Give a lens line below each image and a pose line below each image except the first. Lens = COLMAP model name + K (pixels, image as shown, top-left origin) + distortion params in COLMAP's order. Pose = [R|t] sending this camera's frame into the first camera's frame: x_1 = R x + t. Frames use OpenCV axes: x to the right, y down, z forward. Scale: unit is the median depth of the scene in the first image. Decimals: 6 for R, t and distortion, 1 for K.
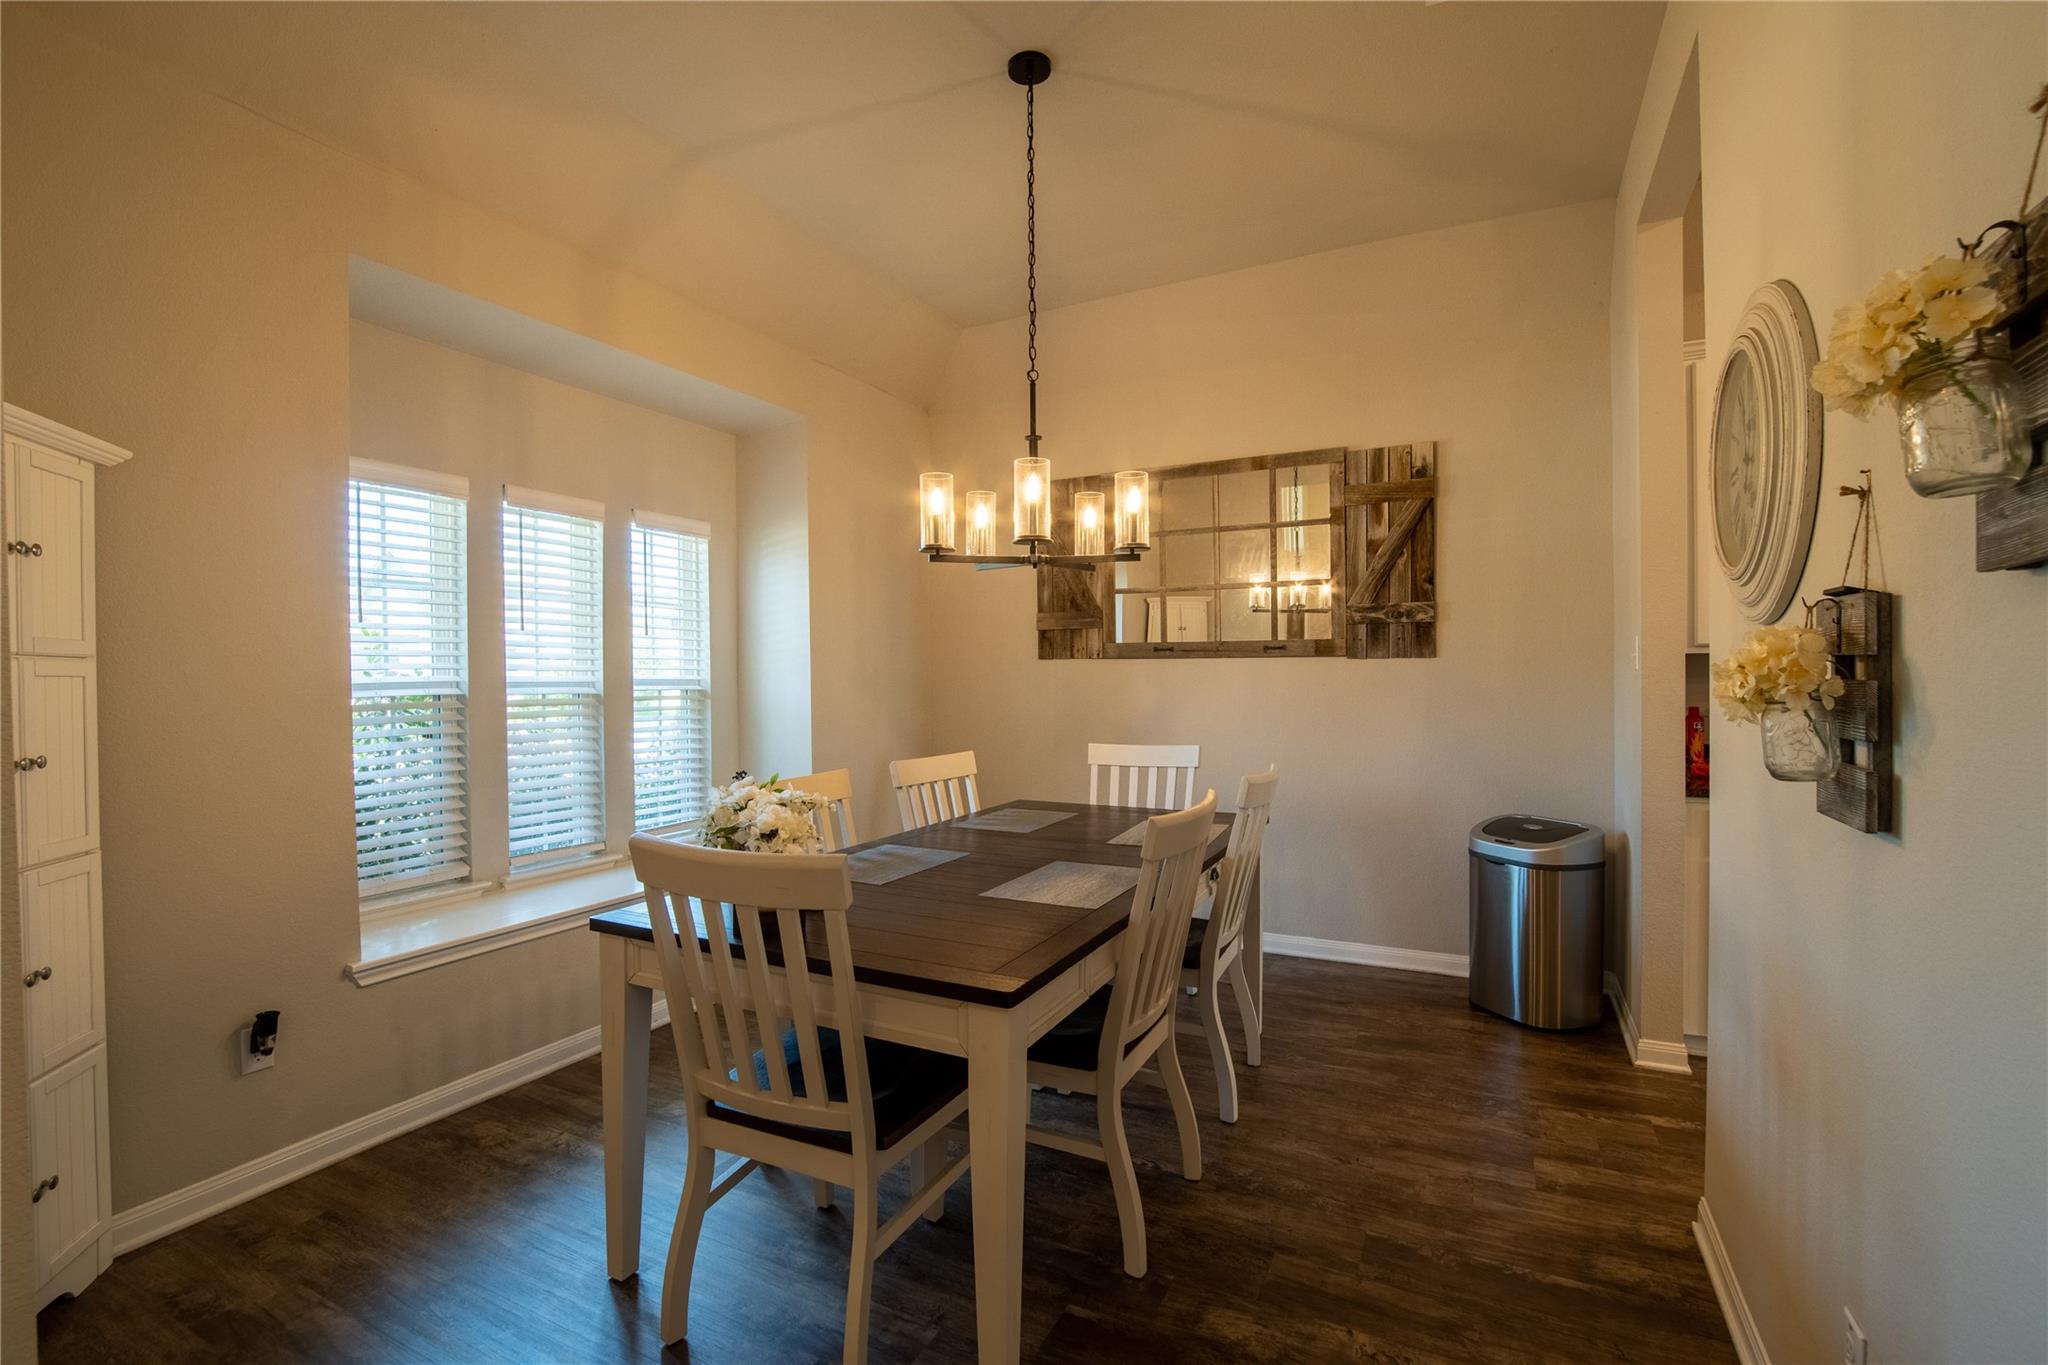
lens RADIAL K [[912.6, 0, 1022.3], [0, 912.6, 685.6], [0, 0, 1]] dist [-0.044493, 0.010477]
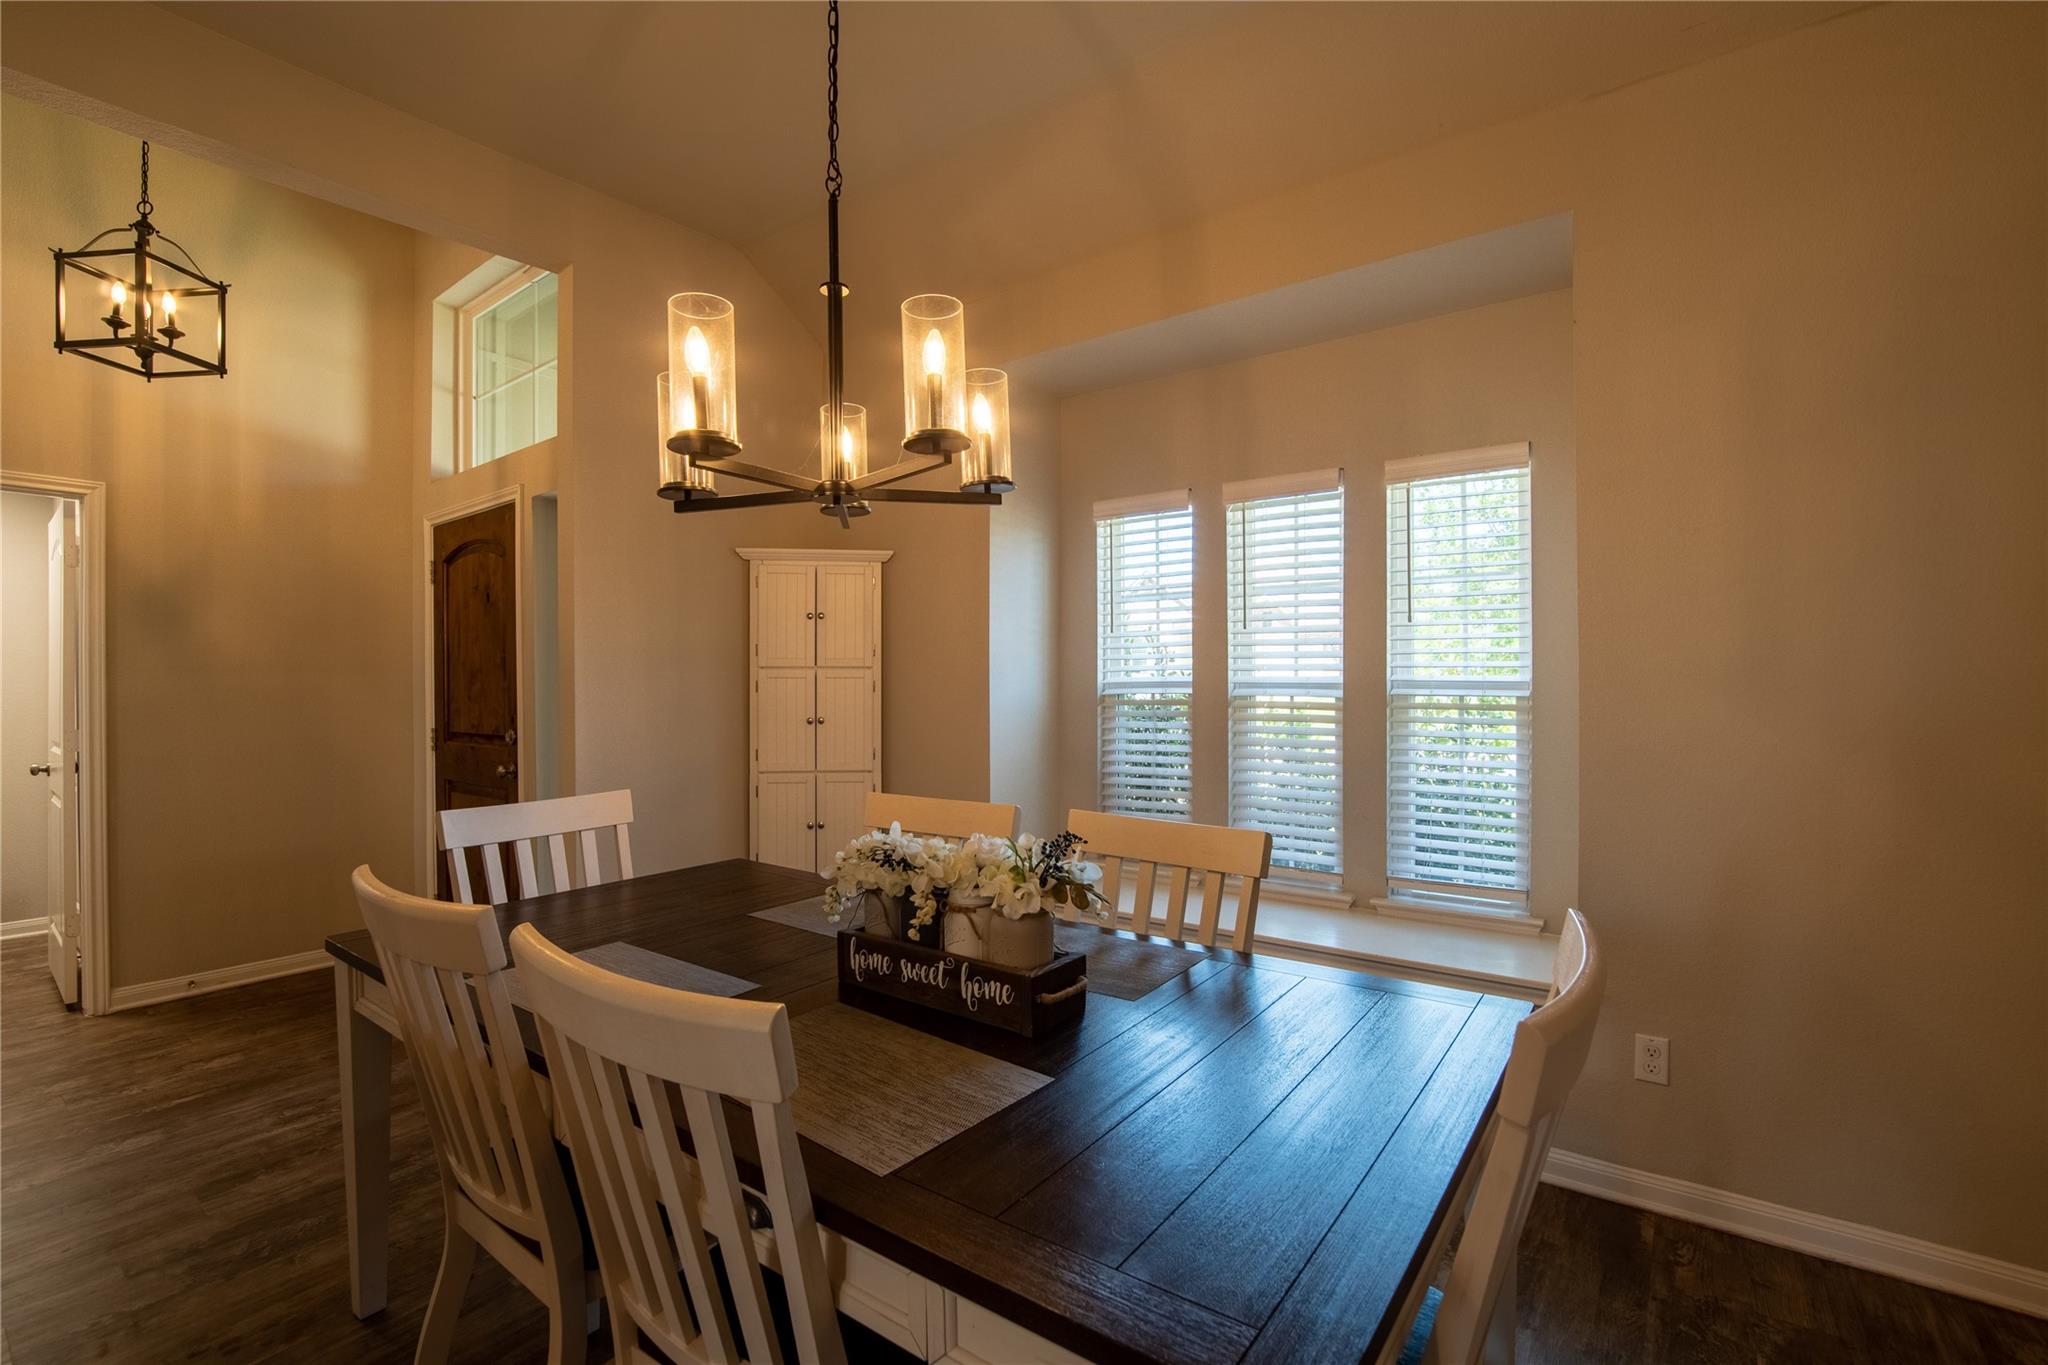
lens RADIAL K [[912.6, 0, 1022.3], [0, 912.6, 685.6], [0, 0, 1]] dist [-0.044493, 0.010477]
pose [[-0.171221, 0.014252, -0.985129, 0.464082], [-0.005941, 0.999862, 0.015498, -0.015641], [0.985215, 0.008506, -0.171113, 0.970405]]
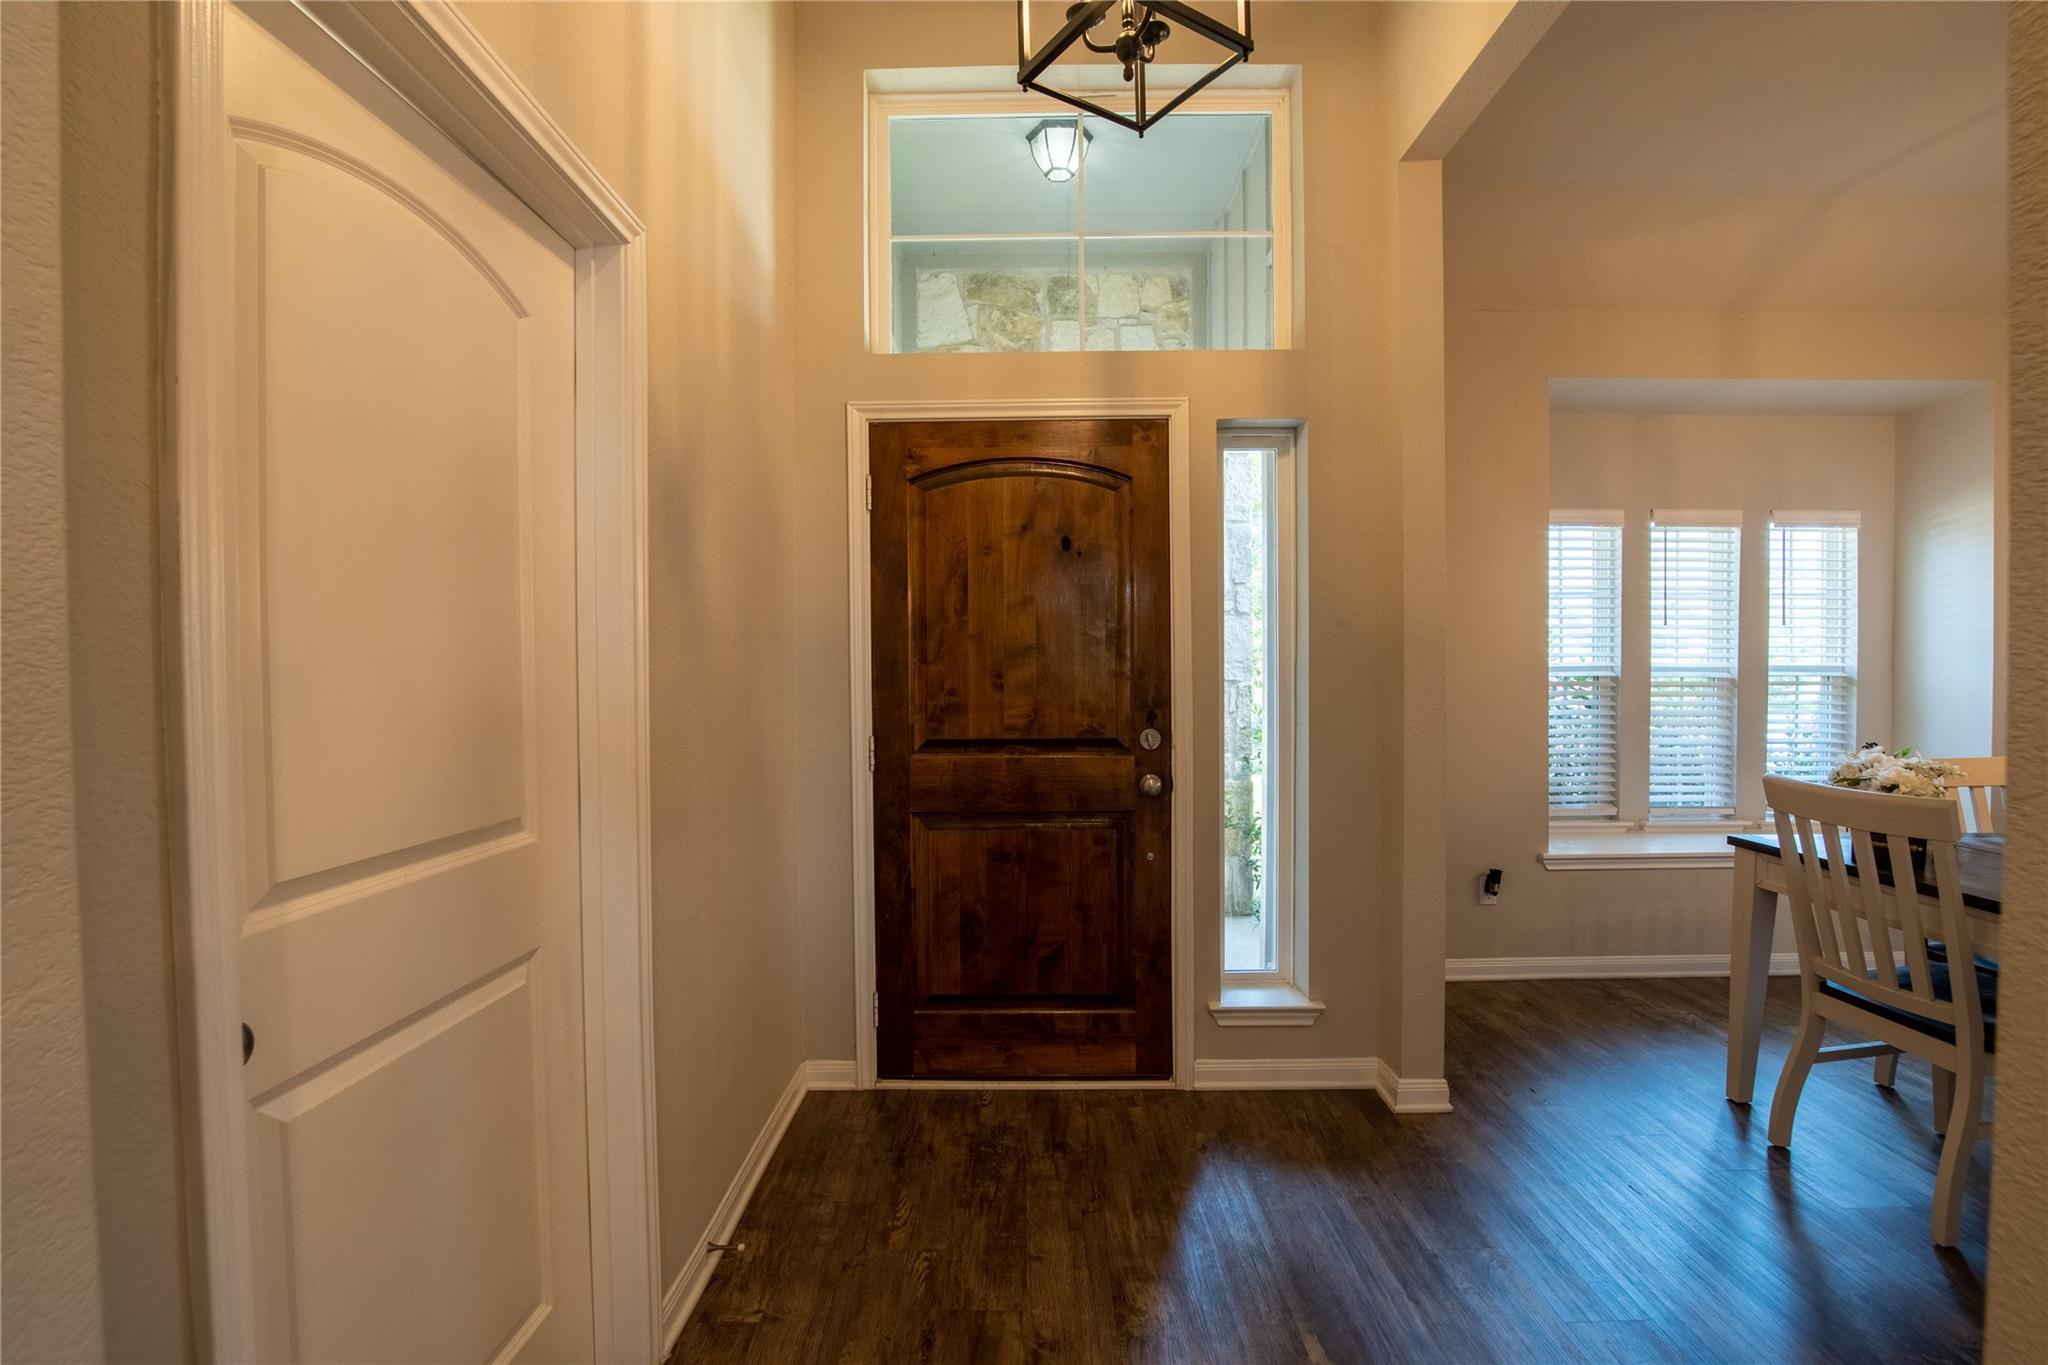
lens RADIAL K [[912.6, 0, 1022.3], [0, 912.6, 685.6], [0, 0, 1]] dist [-0.044493, 0.010477]
pose [[0.450871, 0.025749, -0.892218, 0.148760], [-0.010768, 0.999668, 0.023409, 0.002286], [0.892524, -0.000947, 0.450998, -0.352268]]
